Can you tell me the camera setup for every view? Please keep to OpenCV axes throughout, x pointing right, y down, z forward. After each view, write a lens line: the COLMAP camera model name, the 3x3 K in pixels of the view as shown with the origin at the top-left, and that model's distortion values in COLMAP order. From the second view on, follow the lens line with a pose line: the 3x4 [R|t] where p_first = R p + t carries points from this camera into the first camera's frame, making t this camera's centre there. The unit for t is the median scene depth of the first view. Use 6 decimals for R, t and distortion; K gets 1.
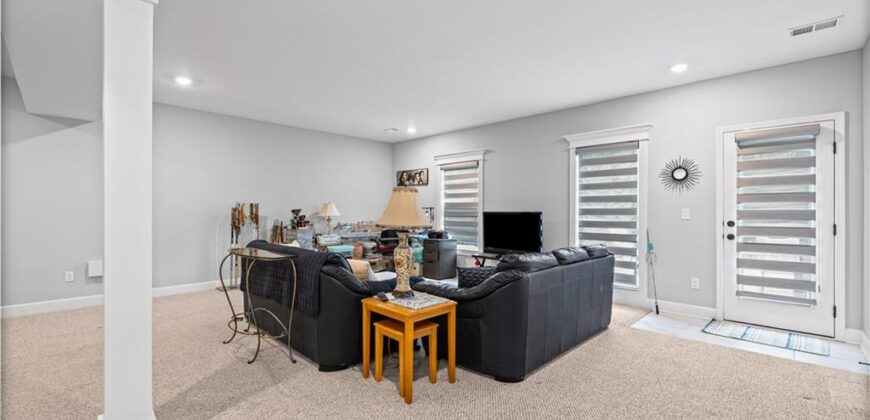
lens RADIAL K [[372.0, 0, 433.7], [0, 372.0, 202.4], [0, 0, 1]] dist [0.001504, -0.000381]
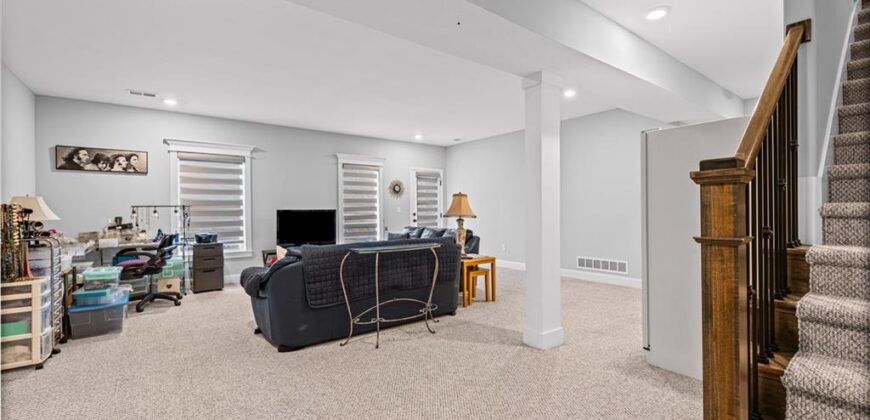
lens RADIAL K [[372.4, 0, 436.9], [0, 372.4, 202.2], [0, 0, 1]] dist [-0.001357, -0.000162]
pose [[0.122952, 0.013705, 0.992318, -0.946538], [-0.019109, 0.999752, -0.011440, 0.007802], [-0.992229, -0.017555, 0.123183, 0.465965]]
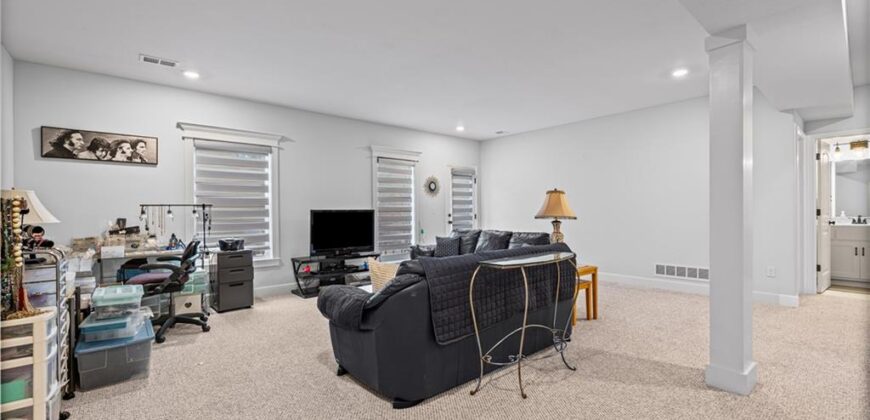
lens RADIAL K [[372.0, 0, 433.7], [0, 372.0, 202.4], [0, 0, 1]] dist [0.001504, -0.000381]
pose [[0.070517, 0.015958, 0.997383, -0.807936], [-0.020369, 0.999687, -0.014554, 0.015891], [-0.997303, -0.019290, 0.070820, 0.713821]]
